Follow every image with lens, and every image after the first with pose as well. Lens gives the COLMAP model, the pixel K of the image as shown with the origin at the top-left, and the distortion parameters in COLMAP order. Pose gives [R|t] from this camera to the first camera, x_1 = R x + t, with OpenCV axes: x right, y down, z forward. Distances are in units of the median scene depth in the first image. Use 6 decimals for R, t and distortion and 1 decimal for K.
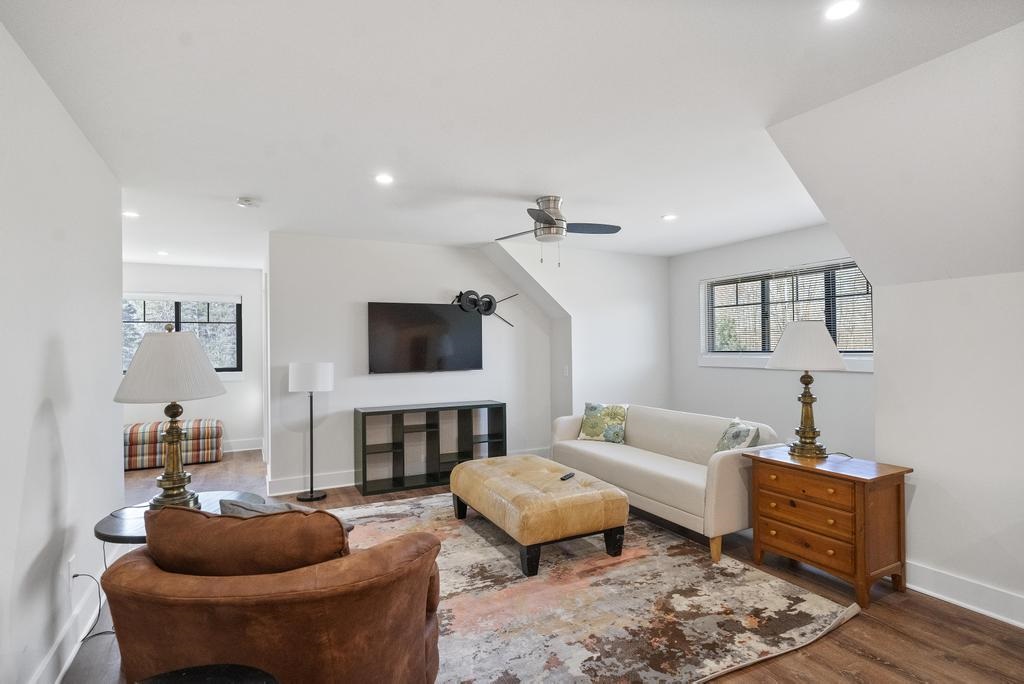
lens RADIAL K [[517.5, 0, 512.0], [0, 517.5, 344.2], [0, 0, 1]] dist [-0.005383, -0.000405]
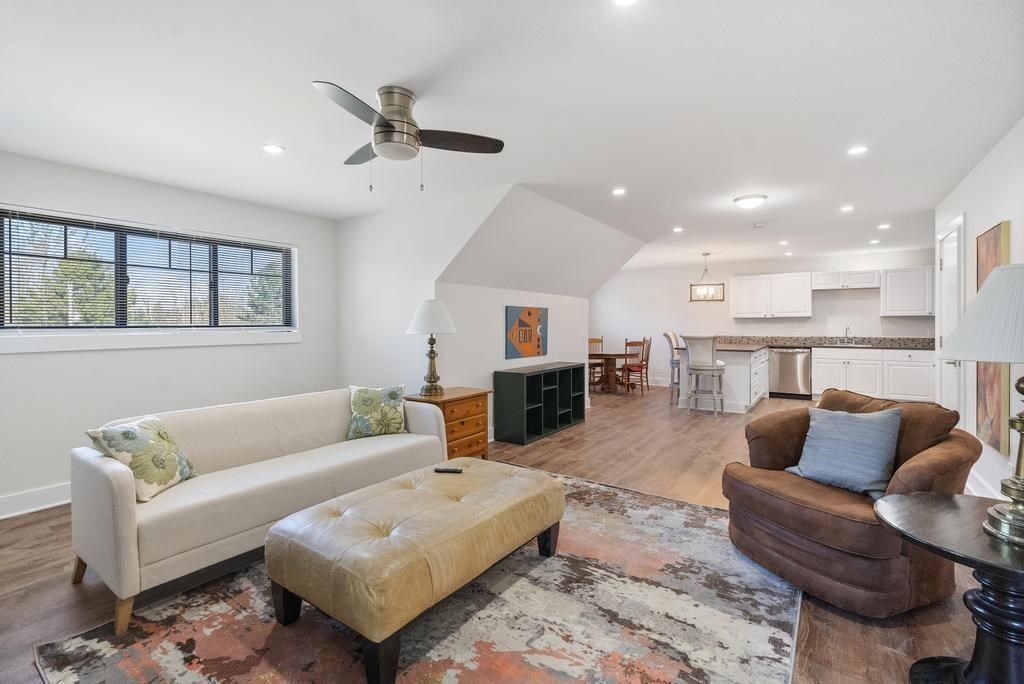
lens RADIAL K [[453.1, 0, 505.8], [0, 453.1, 327.5], [0, 0, 1]] dist [-0.012619, 0.000166]
pose [[-0.455977, 0.010963, 0.889924, -0.586021], [0.007745, 0.999935, -0.008349, 0.038217], [-0.889958, 0.003086, -0.456033, 1.276533]]
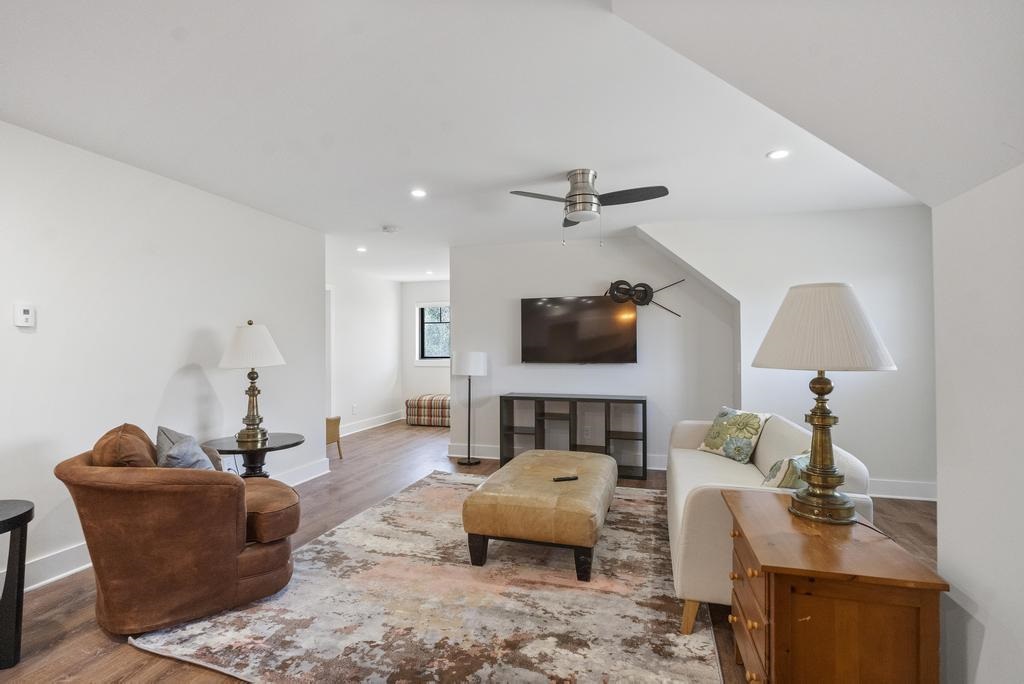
lens RADIAL K [[488.4, 0, 508.3], [0, 488.4, 342.6], [0, 0, 1]] dist [-0.004510, 0.000037]
pose [[0.719630, 0.002014, -0.694355, 0.643042], [-0.001054, 0.999998, 0.001808, 0.017133], [0.694357, -0.000569, 0.719631, 0.325782]]
